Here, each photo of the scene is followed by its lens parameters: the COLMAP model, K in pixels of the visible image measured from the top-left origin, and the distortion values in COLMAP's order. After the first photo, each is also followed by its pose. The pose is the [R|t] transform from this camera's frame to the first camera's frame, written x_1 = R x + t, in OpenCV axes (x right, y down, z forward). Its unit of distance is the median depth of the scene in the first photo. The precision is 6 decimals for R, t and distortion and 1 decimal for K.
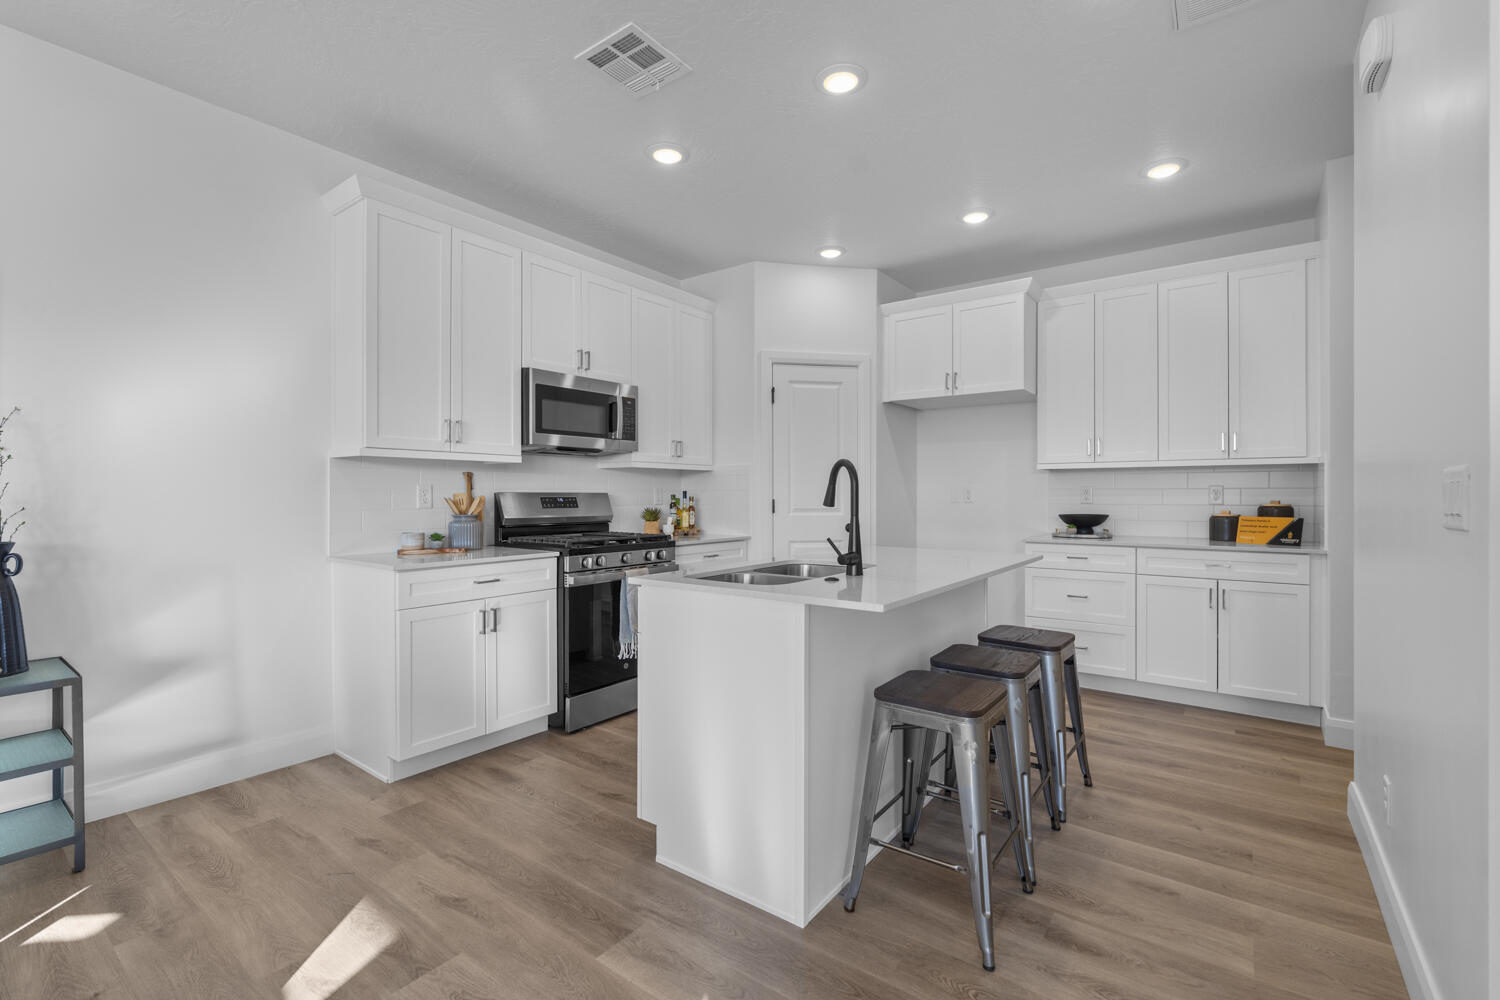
lens RADIAL K [[664.7, 0, 750.0], [0, 664.7, 500.0], [0, 0, 1]] dist [-0.004941, 0.000122]
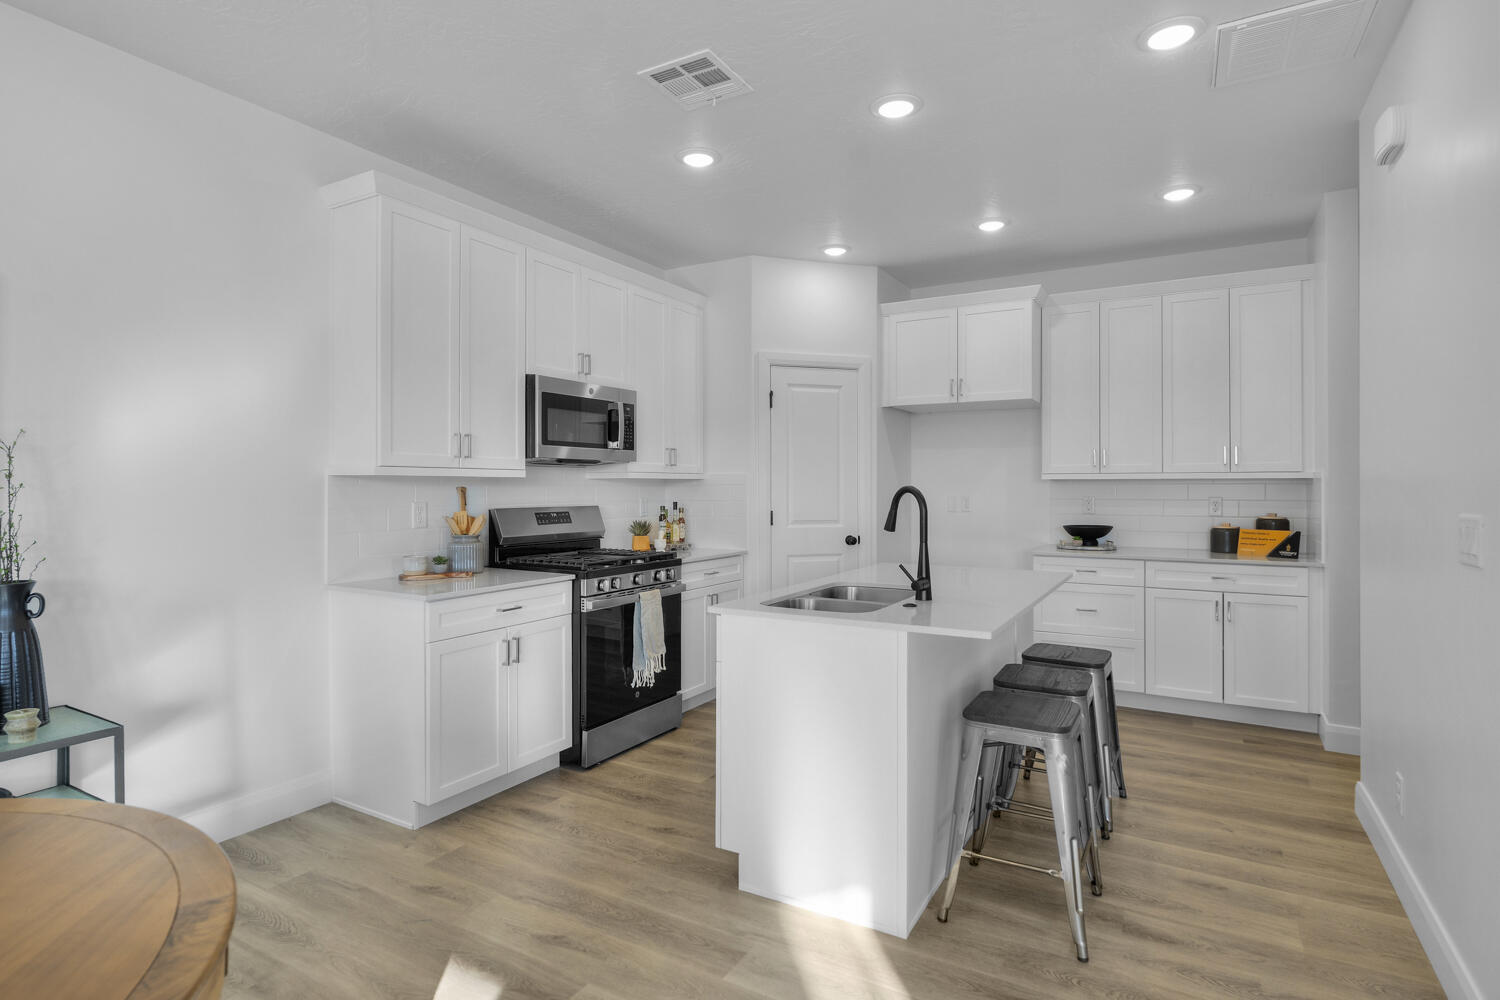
lens RADIAL K [[778.7, 0, 745.2], [0, 778.7, 491.2], [0, 0, 1]] dist [-0.000058, -0.001467]
pose [[0.993387, -0.000910, 0.114812, -0.181822], [0.001143, 0.999997, -0.001964, -0.037790], [-0.114810, 0.002082, 0.993385, -0.117864]]
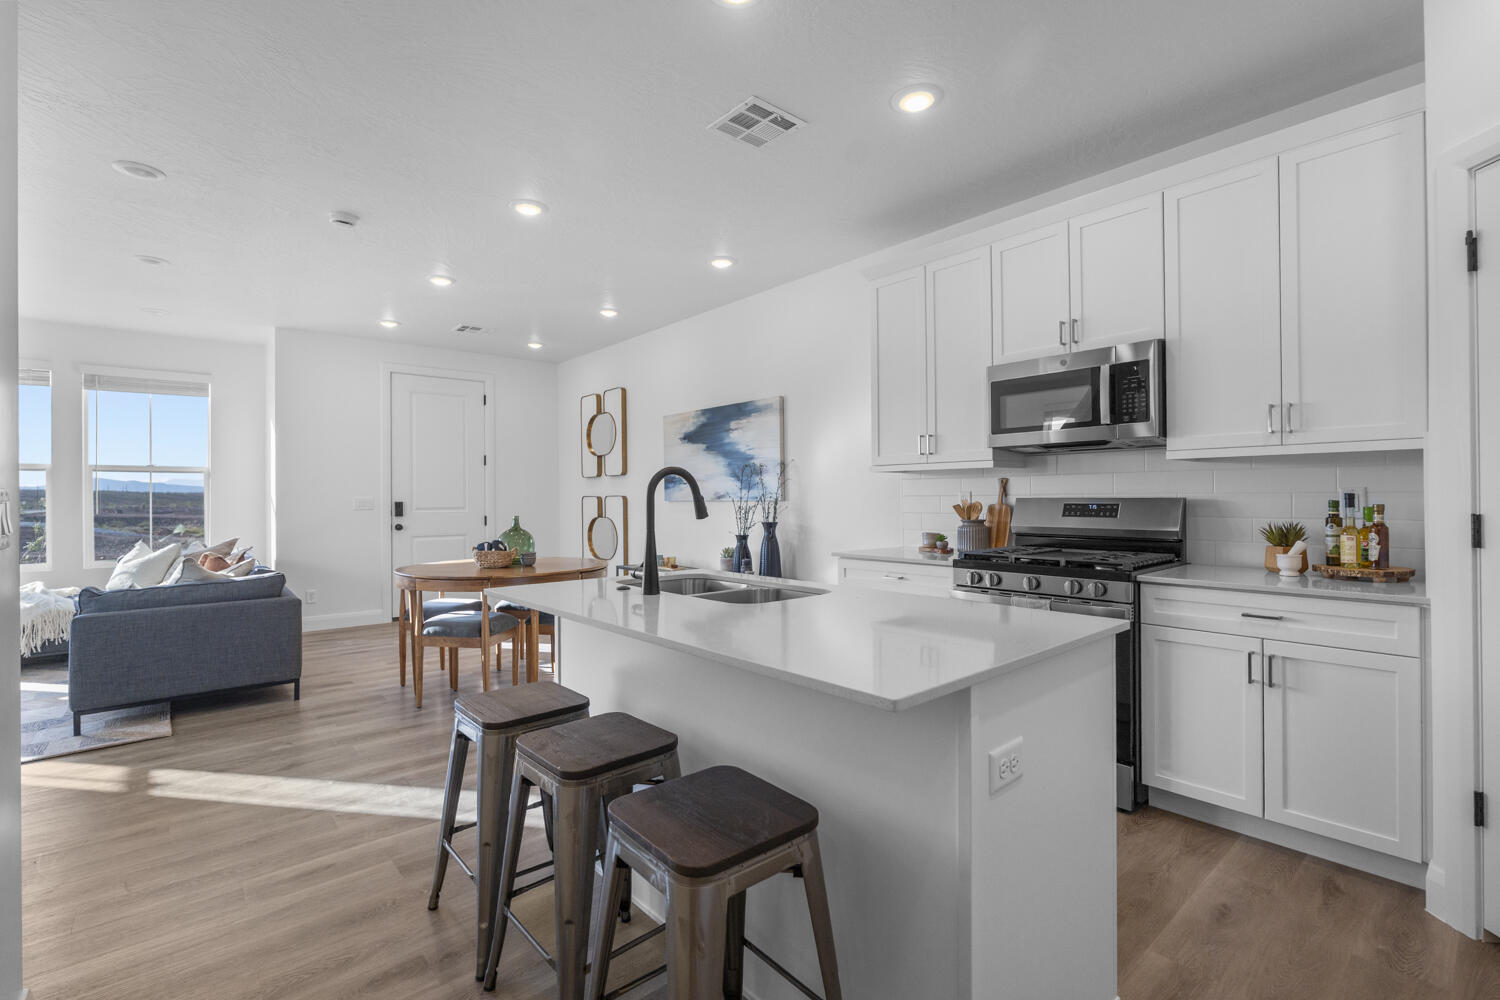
lens RADIAL K [[664.7, 0, 750.0], [0, 664.7, 500.0], [0, 0, 1]] dist [-0.004941, 0.000122]
pose [[-0.211626, 0.004503, -0.977340, 0.733049], [-0.000402, 0.999989, 0.004695, -0.015277], [0.977351, 0.001387, -0.211622, 0.945943]]
